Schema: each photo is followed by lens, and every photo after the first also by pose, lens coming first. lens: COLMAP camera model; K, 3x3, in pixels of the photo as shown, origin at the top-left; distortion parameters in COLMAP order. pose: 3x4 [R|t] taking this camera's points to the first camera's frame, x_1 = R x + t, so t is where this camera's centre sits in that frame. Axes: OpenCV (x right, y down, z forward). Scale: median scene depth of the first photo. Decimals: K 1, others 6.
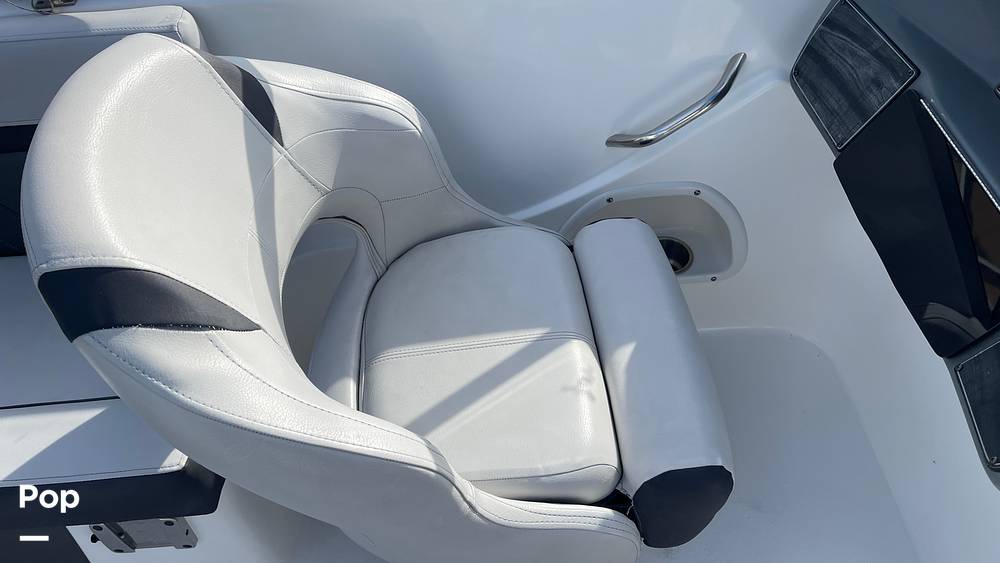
lens RADIAL K [[764.7, 0, 505.1], [0, 764.7, 287.9], [0, 0, 1]] dist [0.021204, -0.021040]
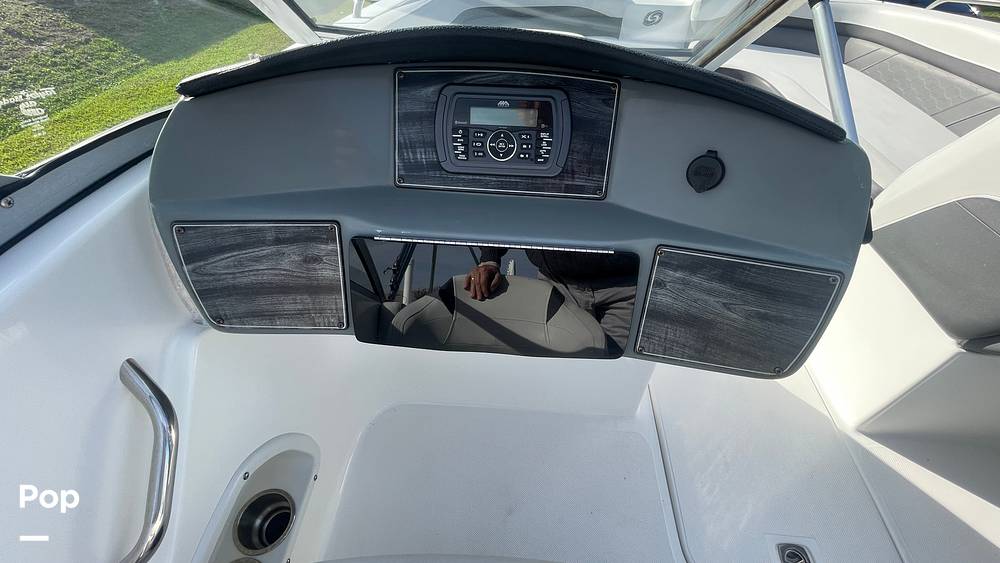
lens RADIAL K [[408.4, 0, 492.4], [0, 408.4, 288.2], [0, 0, 1]] dist [-0.003578, 0.000189]
pose [[0.128671, -0.719918, 0.682028, 0.170012], [0.728819, 0.535039, 0.427265, -0.306481], [-0.672508, 0.442099, 0.593534, 0.610449]]
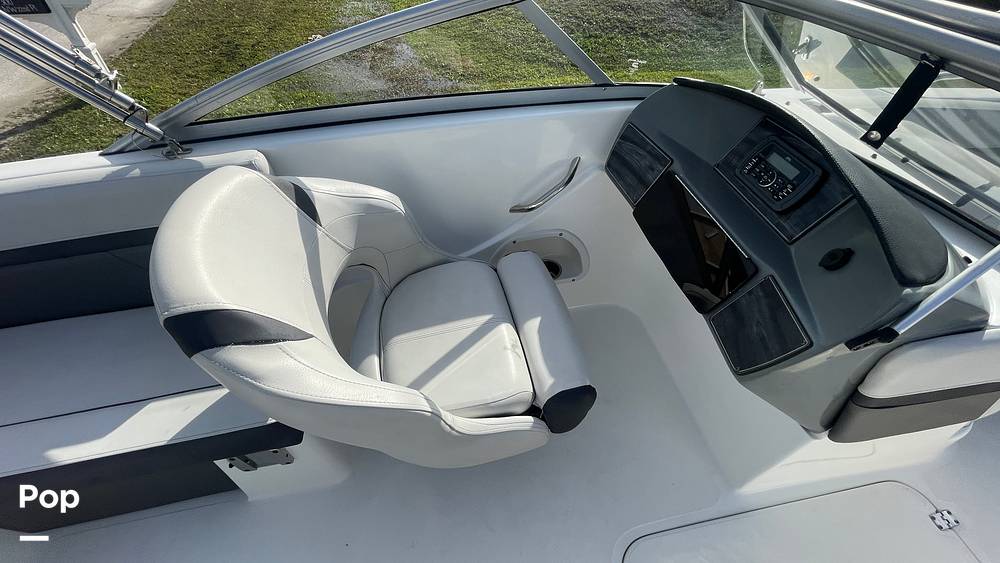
lens RADIAL K [[408.4, 0, 495.9], [0, 408.4, 282.7], [0, 0, 1]] dist [-0.003578, 0.000189]
pose [[0.992494, -0.088062, 0.084861, 0.004703], [0.089803, 0.995816, -0.016910, -0.008867], [-0.083016, 0.024404, 0.996249, 0.059568]]
